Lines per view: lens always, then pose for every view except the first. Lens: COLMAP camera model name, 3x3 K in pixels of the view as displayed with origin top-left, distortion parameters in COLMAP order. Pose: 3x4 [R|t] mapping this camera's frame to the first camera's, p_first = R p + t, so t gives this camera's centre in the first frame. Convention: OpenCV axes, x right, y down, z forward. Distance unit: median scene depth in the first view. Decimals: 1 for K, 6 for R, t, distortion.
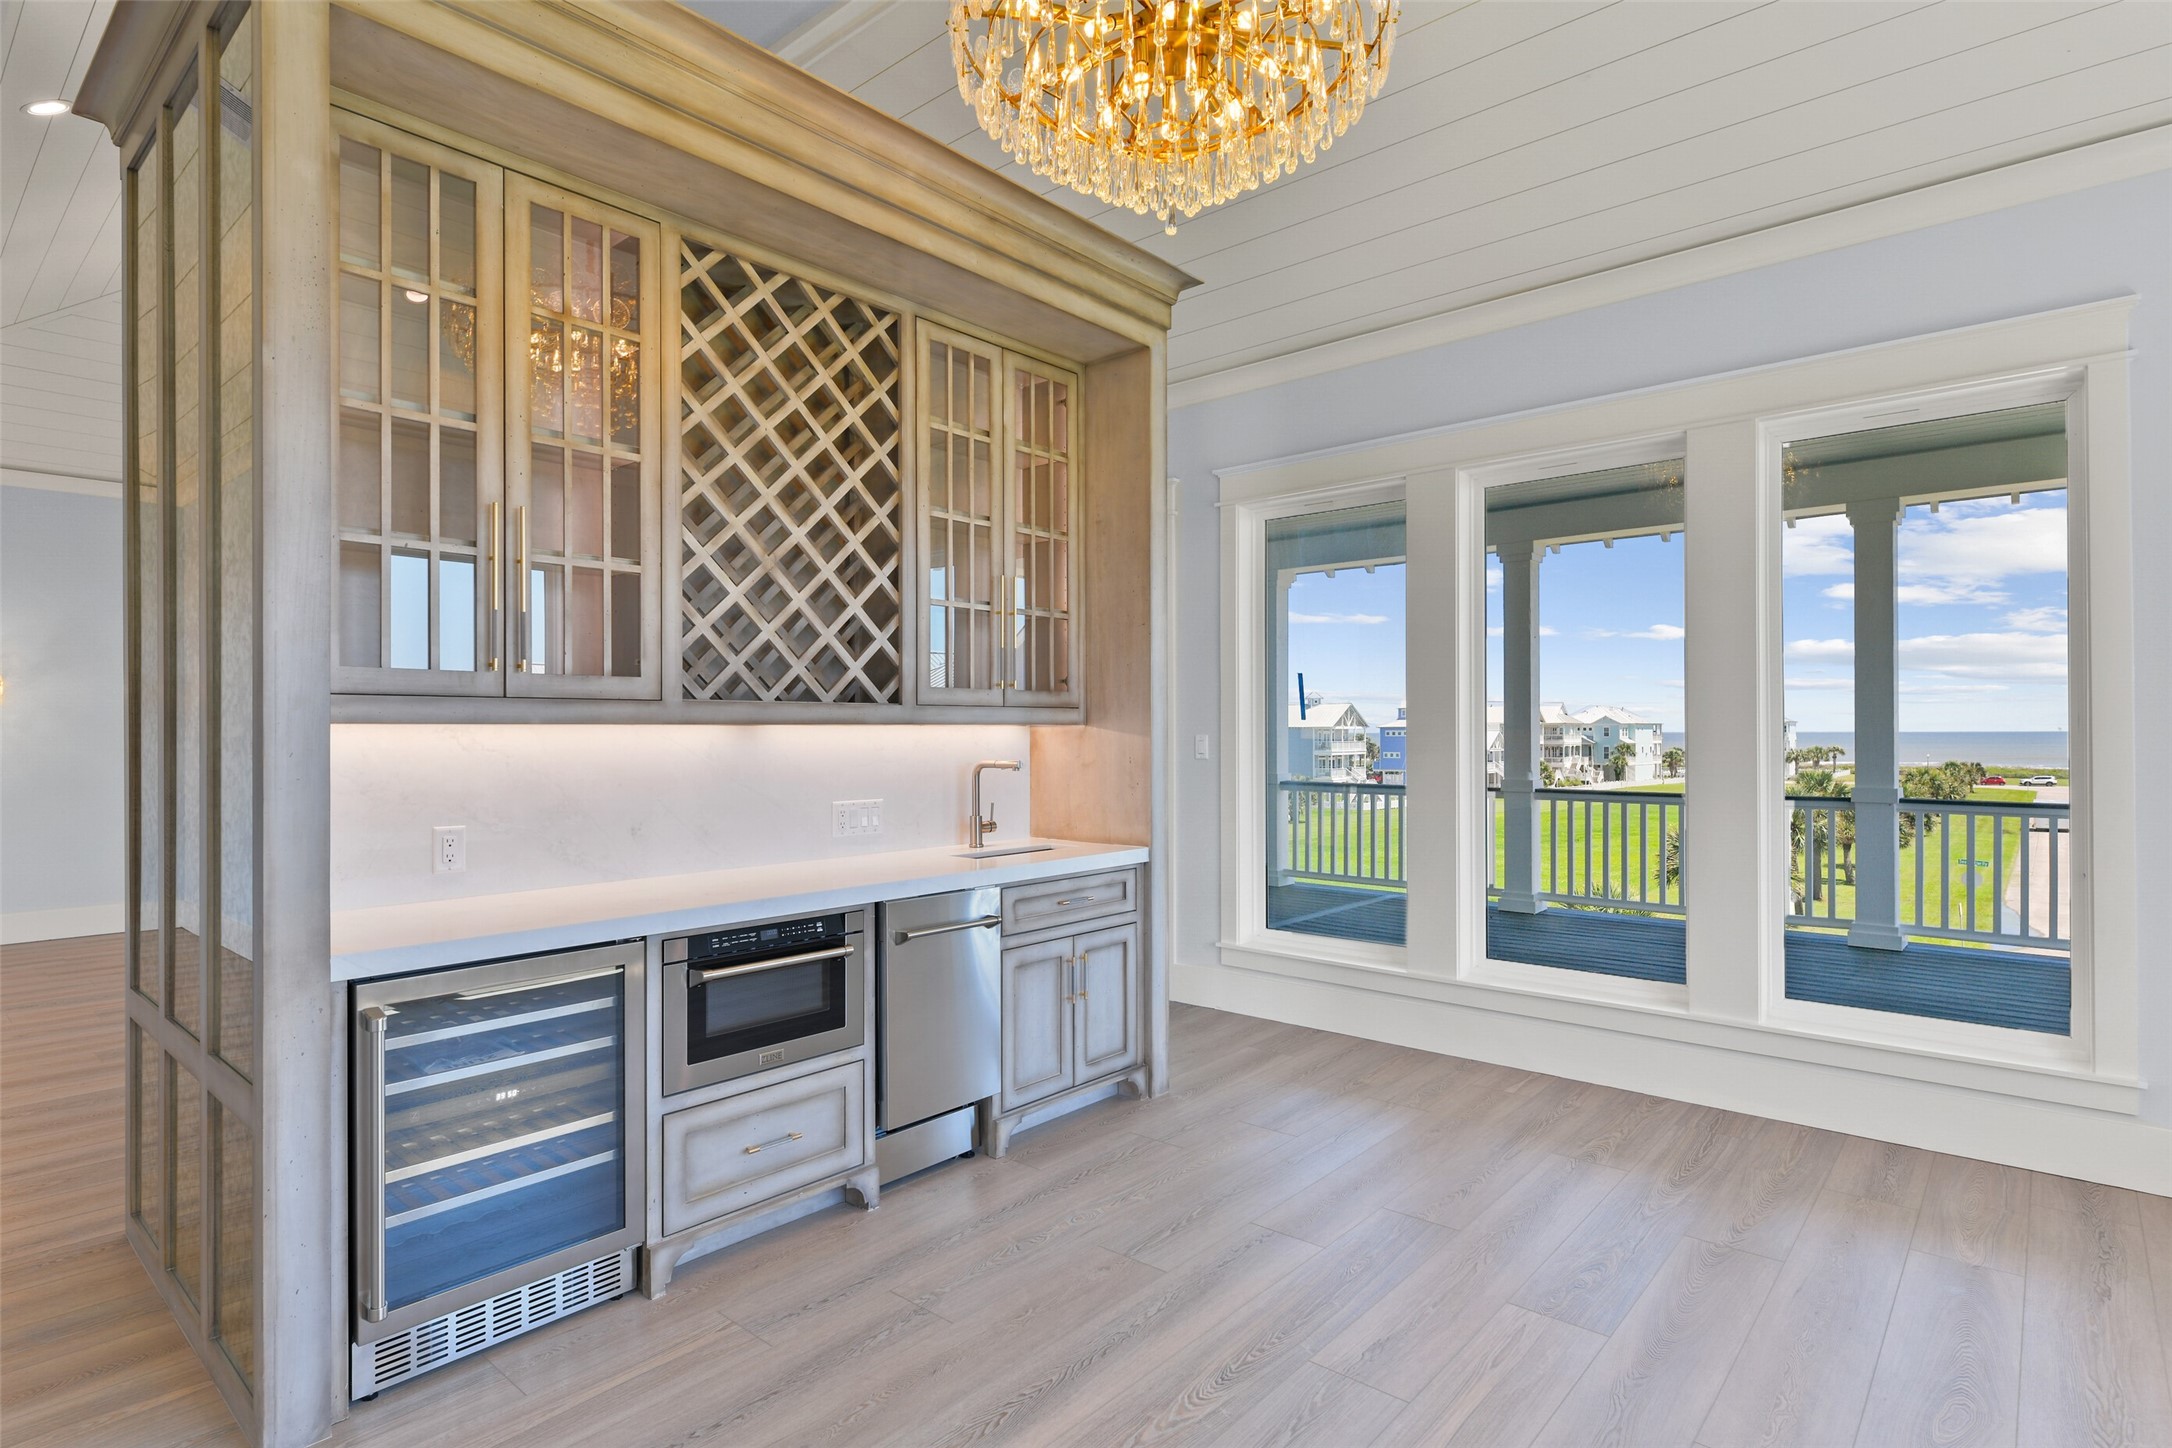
lens RADIAL K [[1094.2, 0, 1089.4], [0, 1094.2, 727.9], [0, 0, 1]] dist [0.000376, 0.000033]
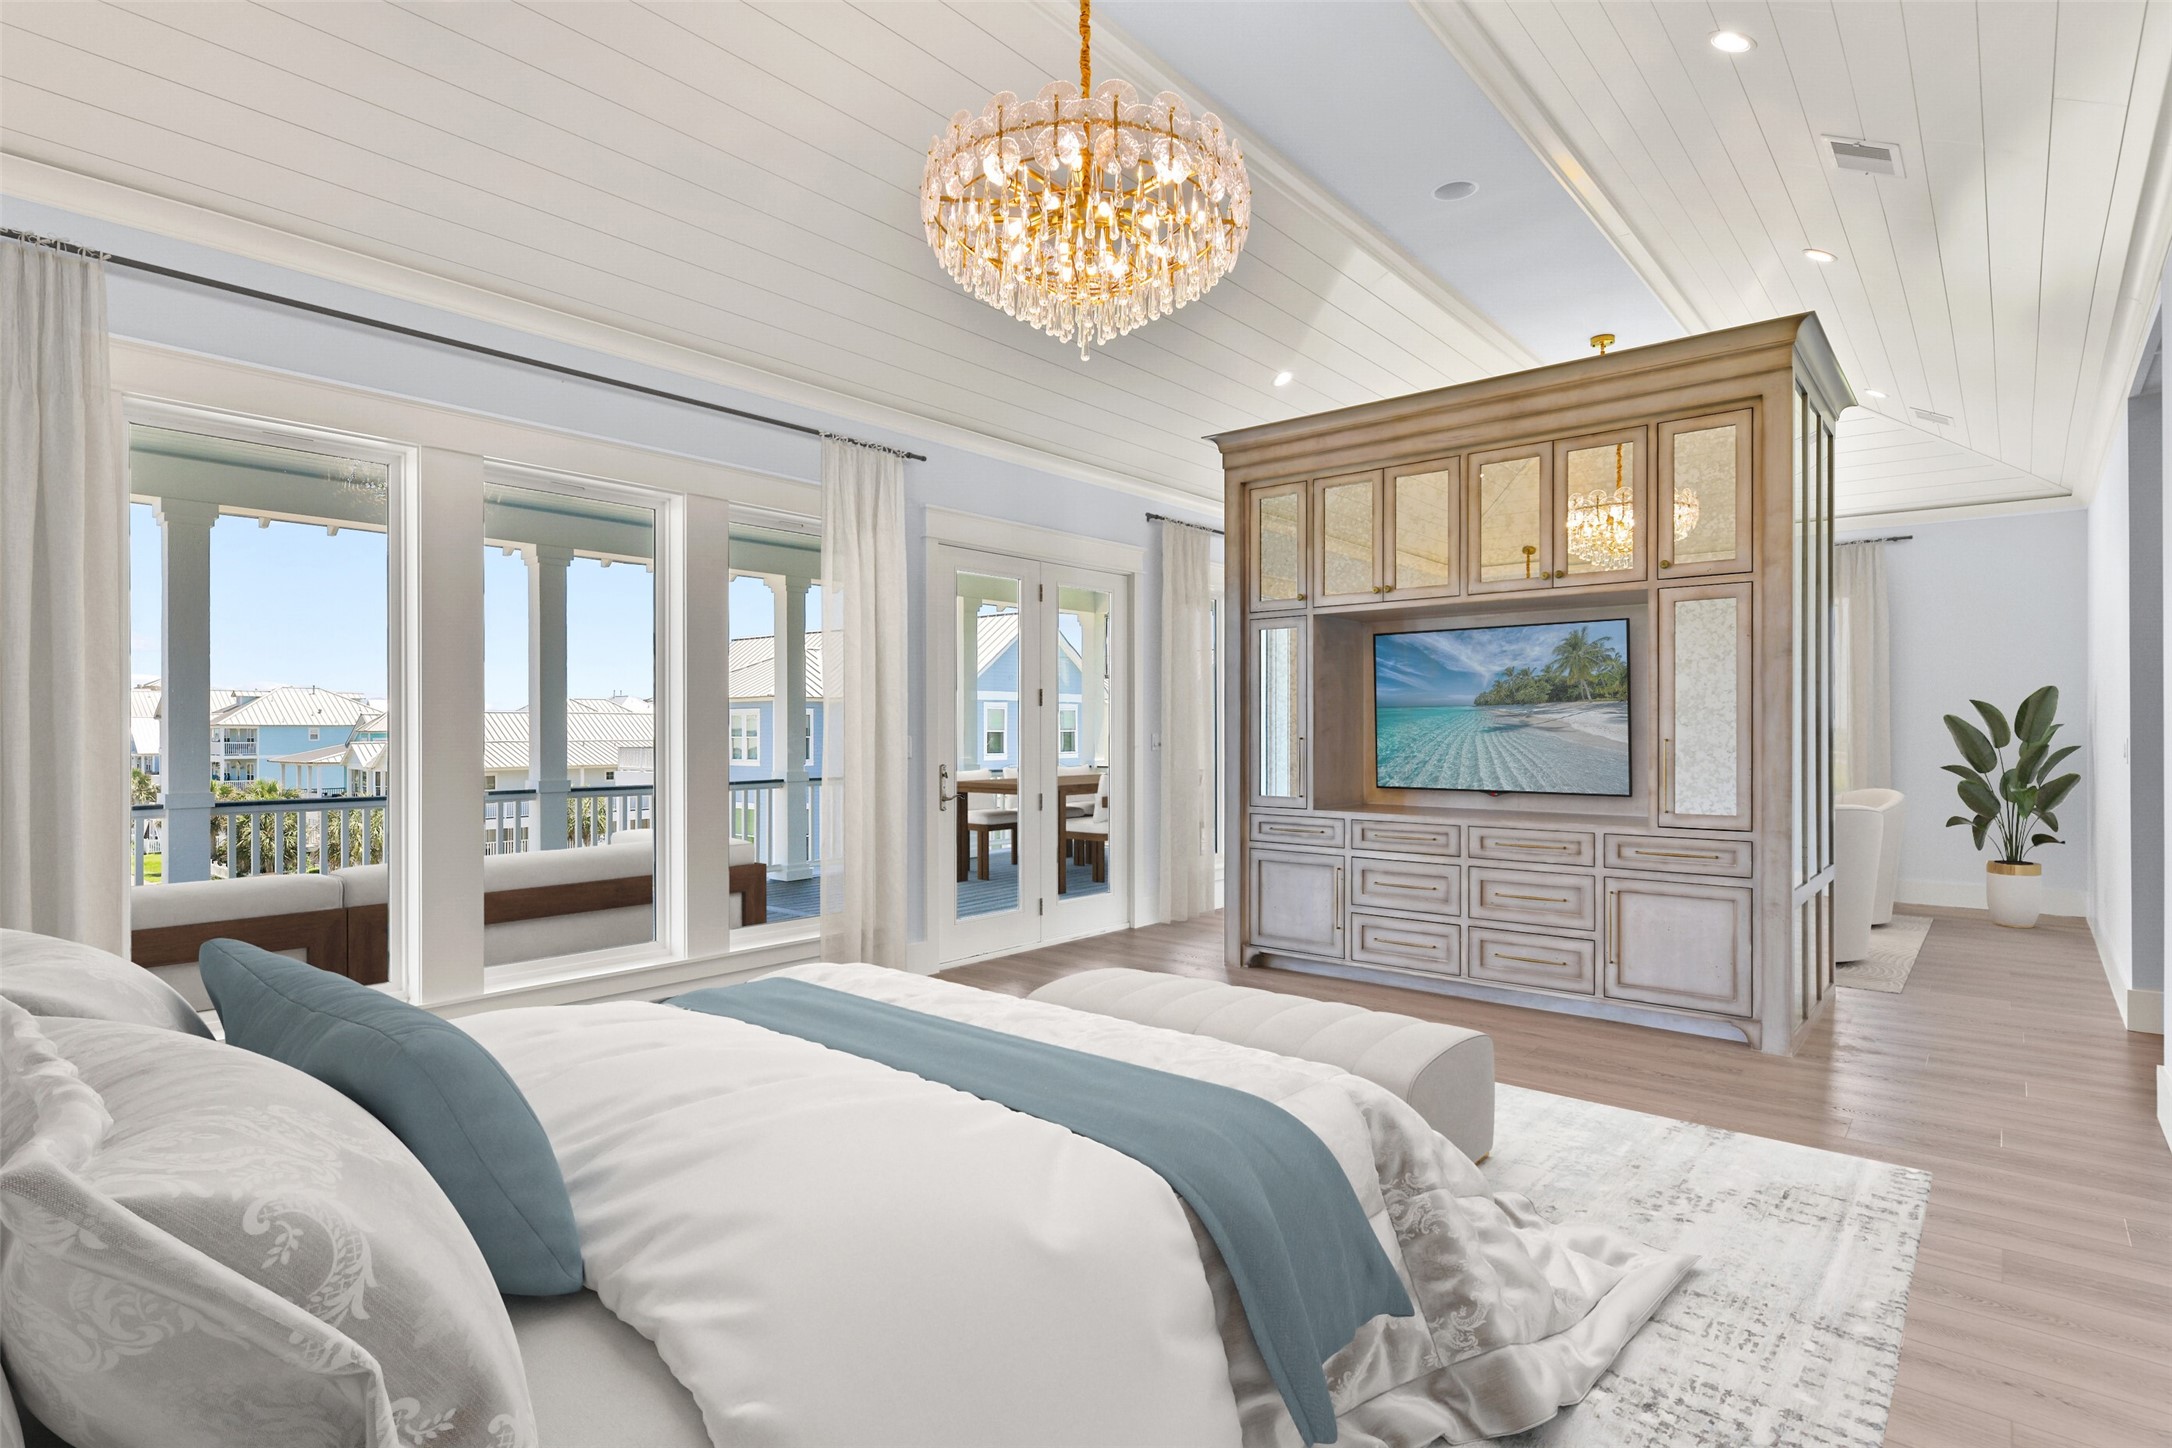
lens RADIAL K [[1111.0, 0, 1090.7], [0, 1111.0, 734.3], [0, 0, 1]] dist [0.000358, -0.000026]
pose [[-0.024140, 0.002181, 0.999706, -0.575085], [-0.002774, 0.999994, -0.002249, 0.005893], [-0.999705, -0.002828, -0.024134, 0.462372]]
